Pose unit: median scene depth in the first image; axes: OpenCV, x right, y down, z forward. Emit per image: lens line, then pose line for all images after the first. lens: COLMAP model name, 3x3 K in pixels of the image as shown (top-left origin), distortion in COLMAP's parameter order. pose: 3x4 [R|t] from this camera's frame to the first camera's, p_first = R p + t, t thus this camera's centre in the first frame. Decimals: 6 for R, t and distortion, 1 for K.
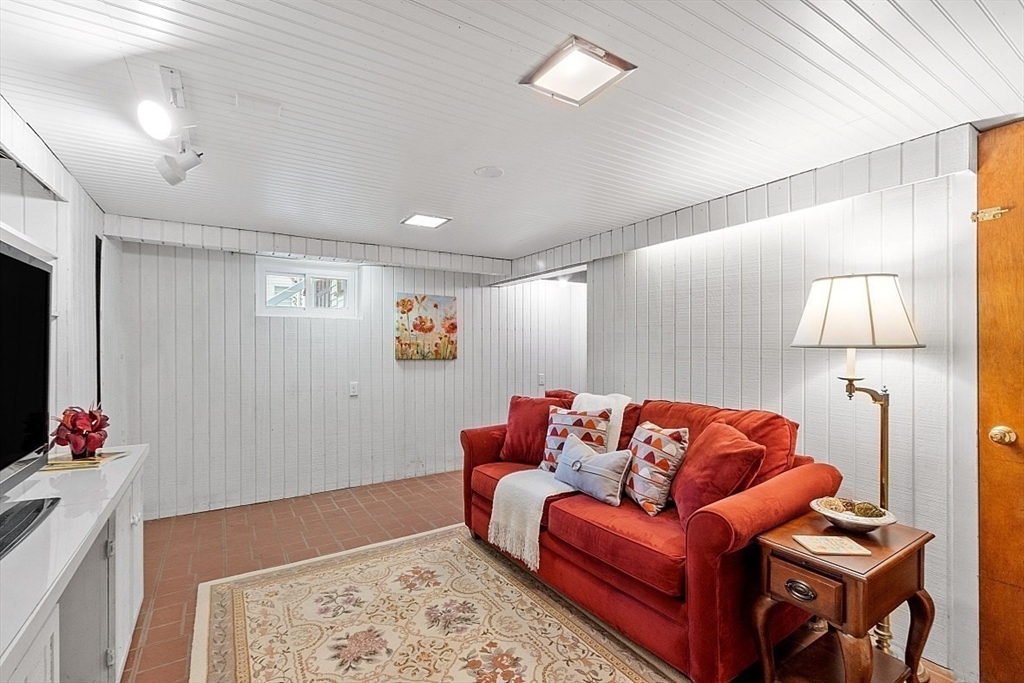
lens RADIAL K [[460.4, 0, 505.9], [0, 460.4, 344.9], [0, 0, 1]] dist [-0.003422, 0.000076]
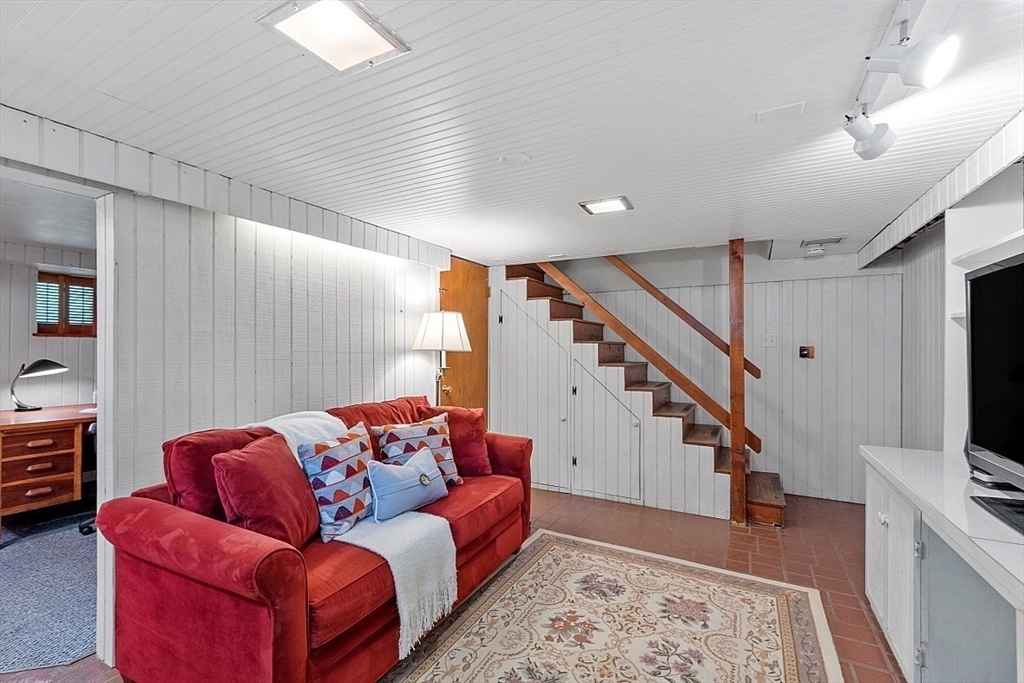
lens RADIAL K [[440.1, 0, 507.2], [0, 440.1, 346.3], [0, 0, 1]] dist [-0.000045, 0.000029]
pose [[-0.488537, 0.005893, 0.872523, -0.855061], [0.000443, 0.999979, -0.006505, 0.001422], [-0.872543, -0.002791, -0.488529, 1.573520]]
